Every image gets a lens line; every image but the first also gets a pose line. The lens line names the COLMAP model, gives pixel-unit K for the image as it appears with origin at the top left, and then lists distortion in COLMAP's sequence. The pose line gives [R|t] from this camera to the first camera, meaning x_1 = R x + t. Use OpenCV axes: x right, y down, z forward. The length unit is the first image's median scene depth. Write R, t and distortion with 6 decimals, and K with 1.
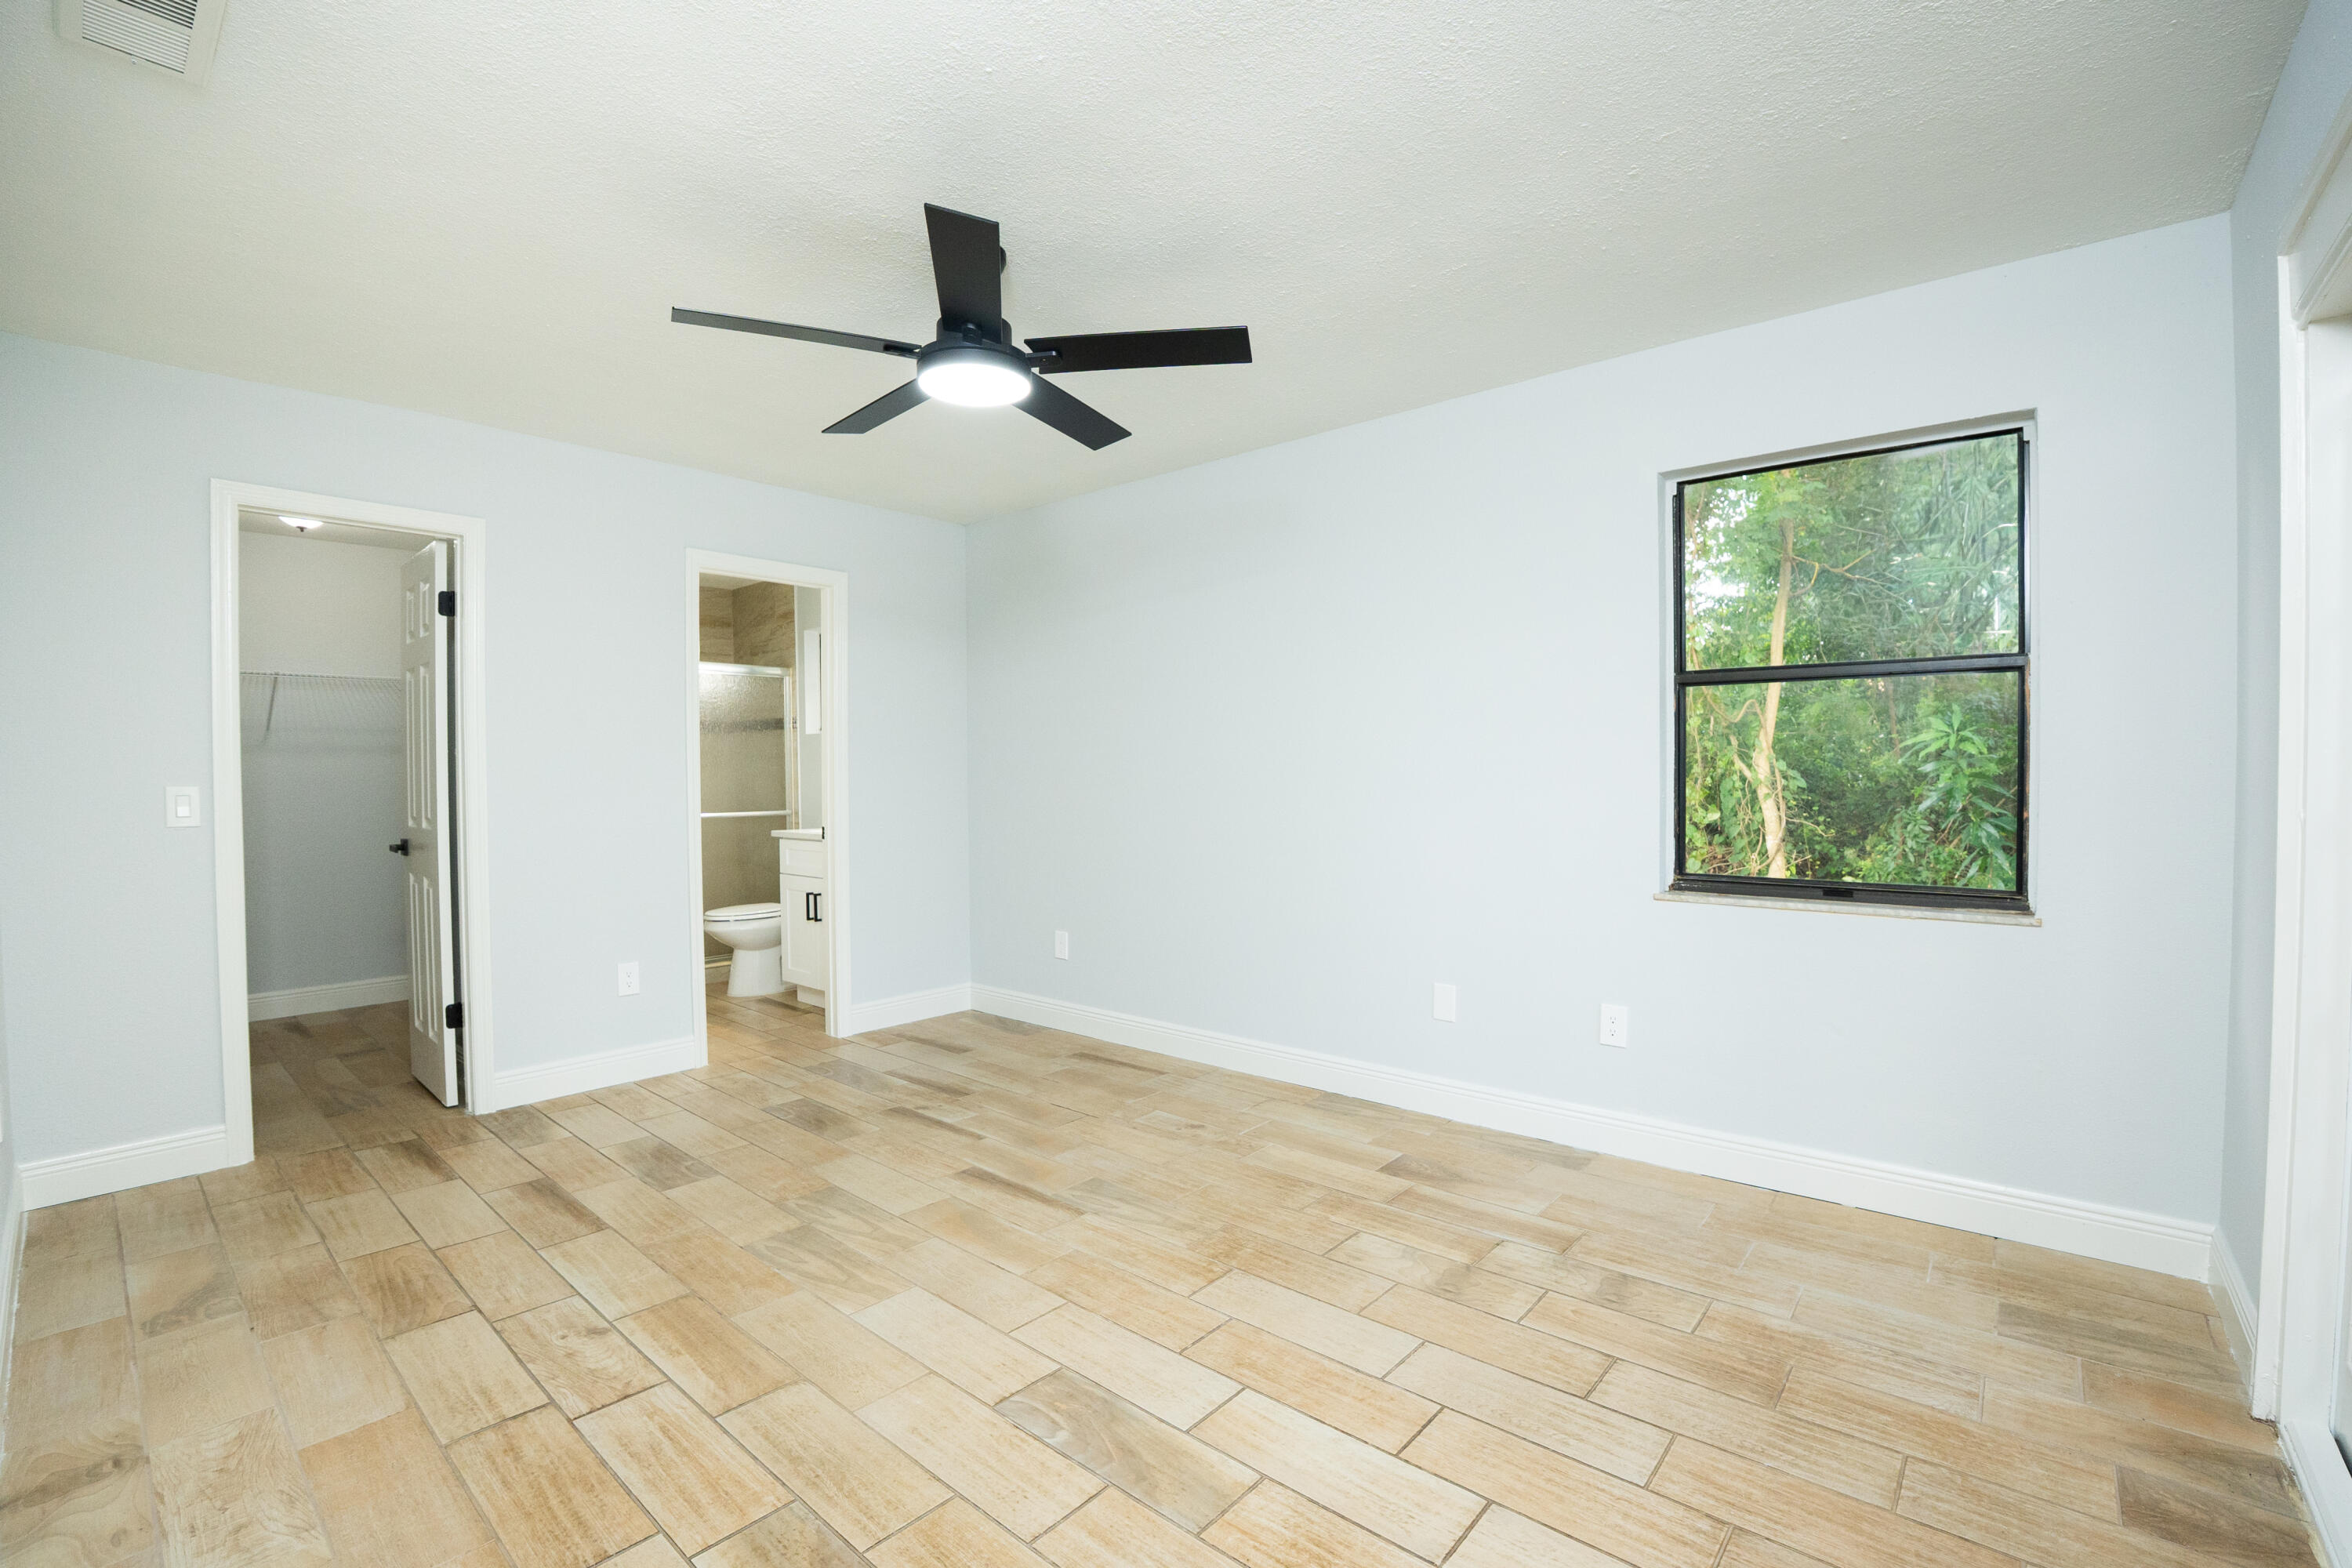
lens RADIAL K [[1018.6, 0, 1188.4], [0, 1018.6, 794.5], [0, 0, 1]] dist [-0.070847, 0.016340]
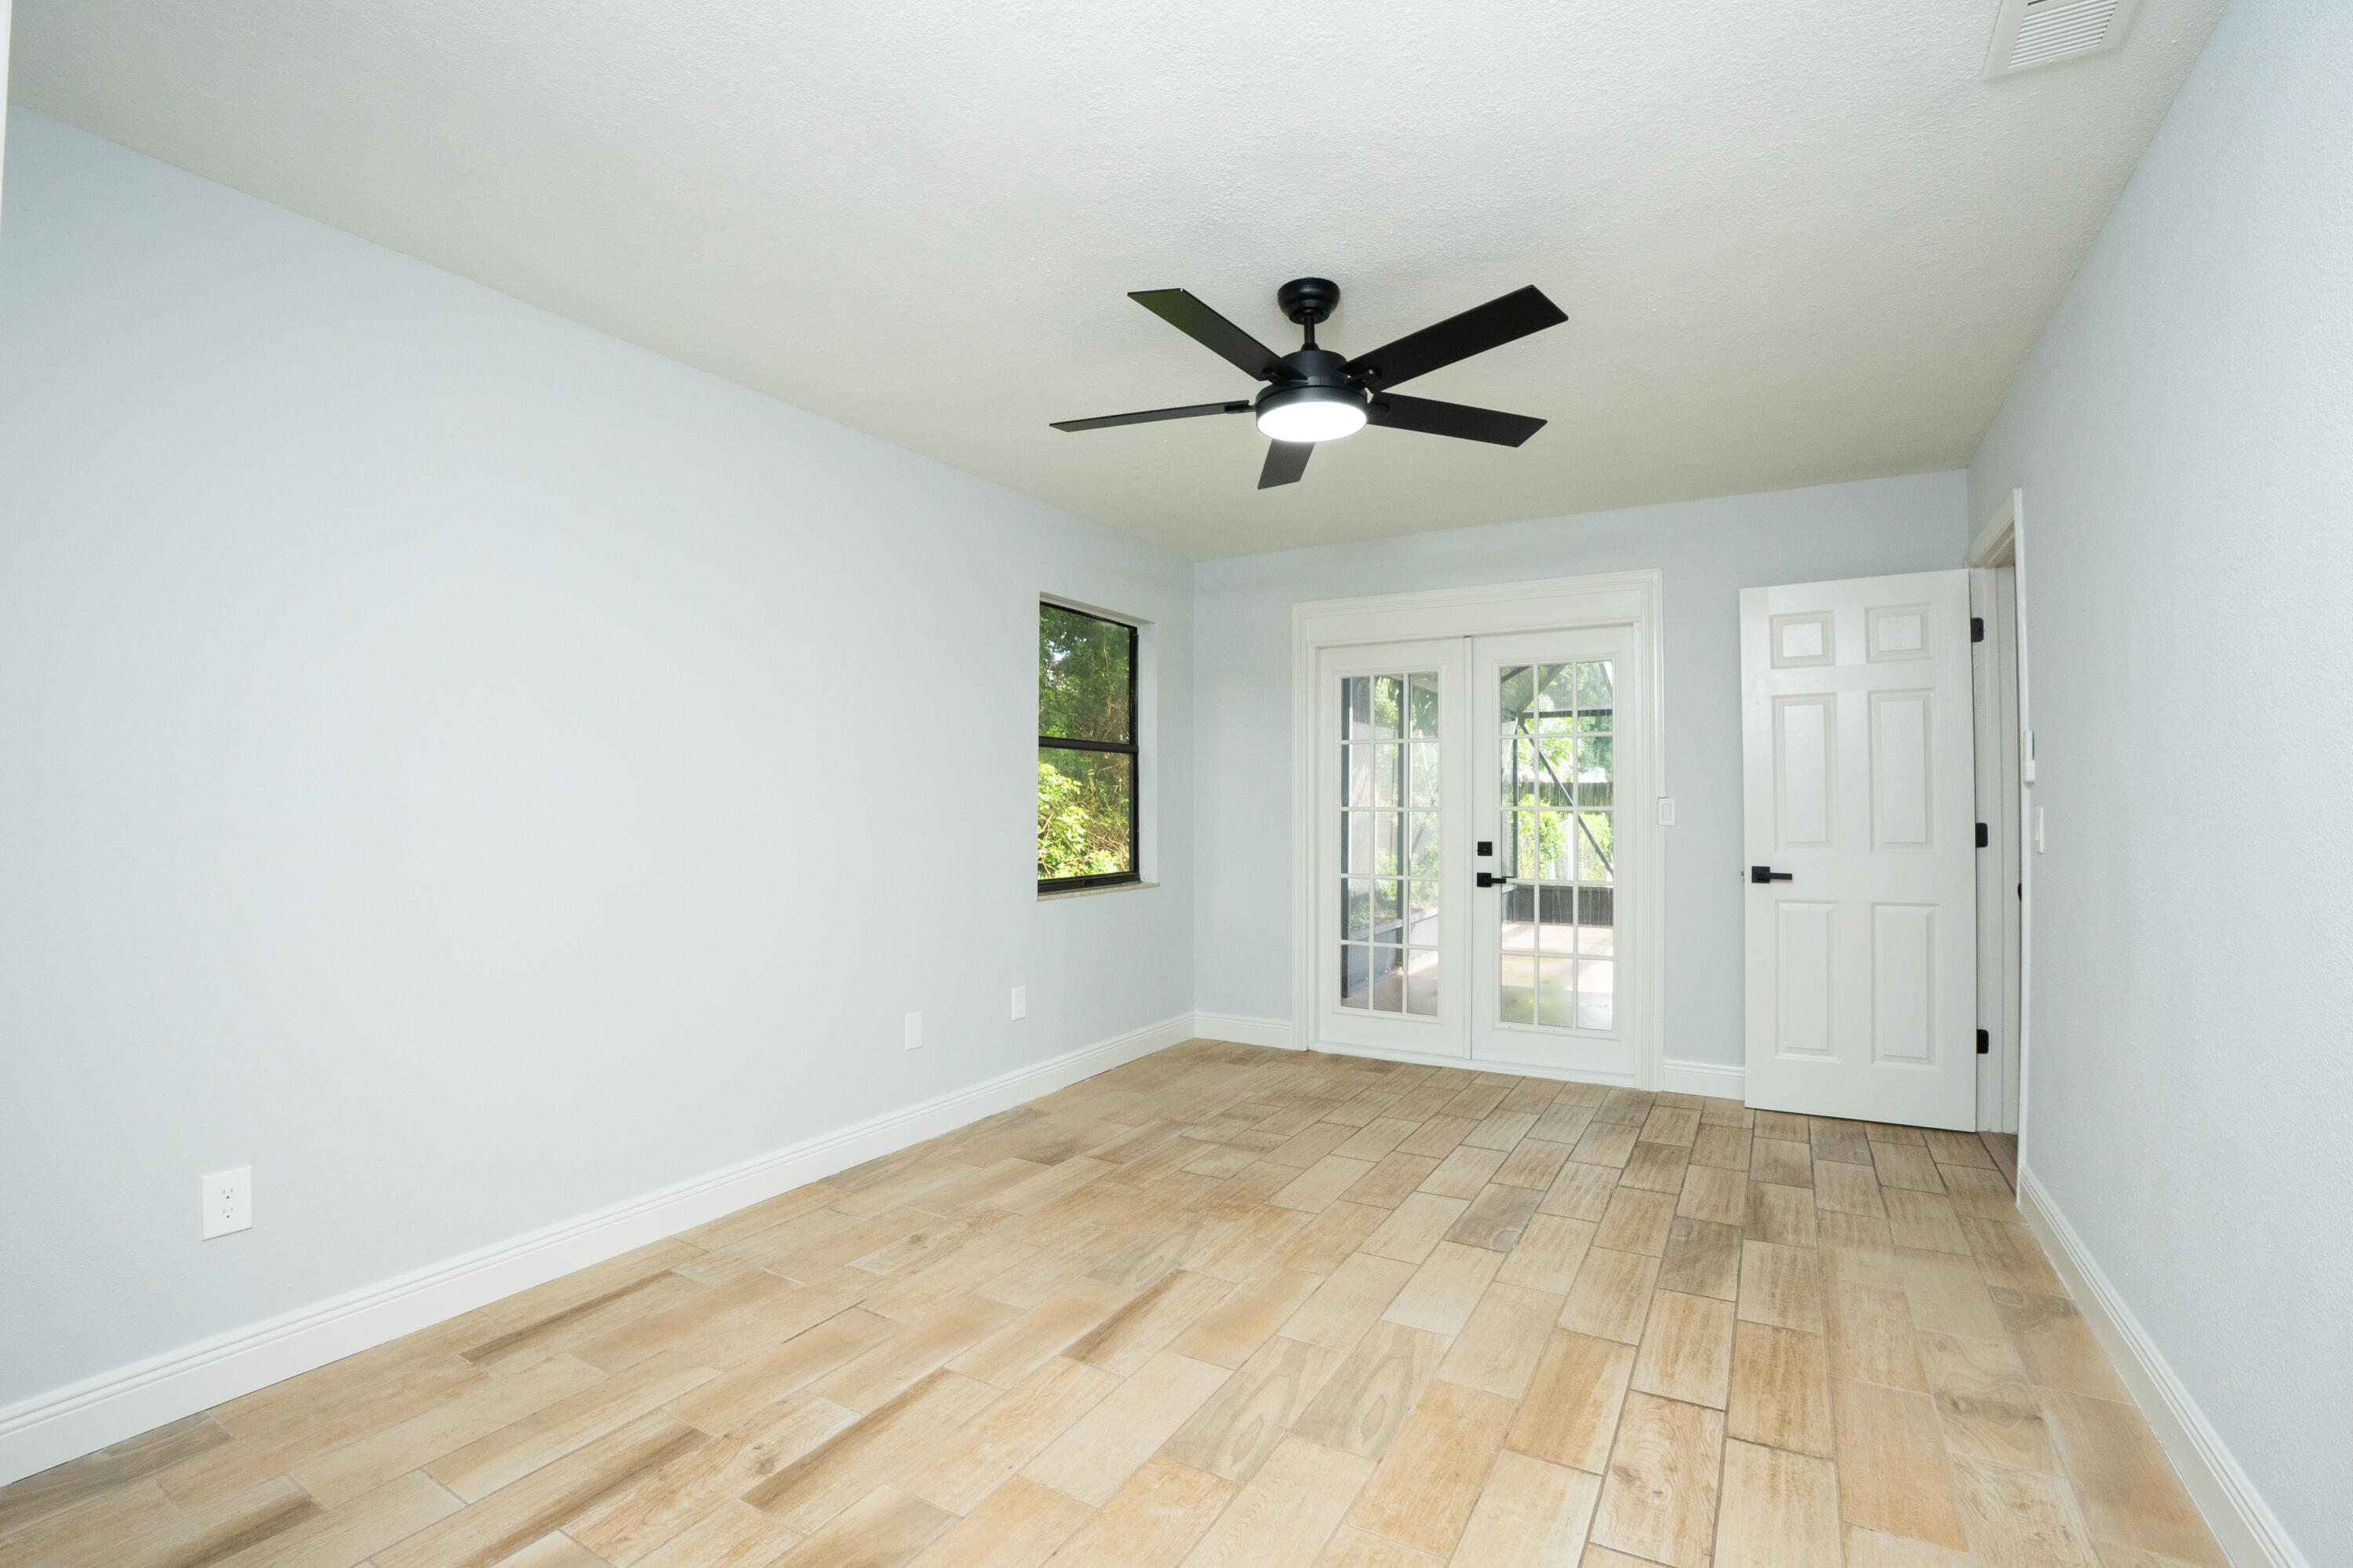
lens RADIAL K [[1056.1, 0, 1202.4], [0, 1056.1, 802.9], [0, 0, 1]] dist [-0.072537, 0.017858]
pose [[-0.199773, 0.011090, 0.979779, -1.154871], [0.022421, 0.999726, -0.006744, -0.012605], [-0.979586, 0.020621, -0.199967, 1.265728]]
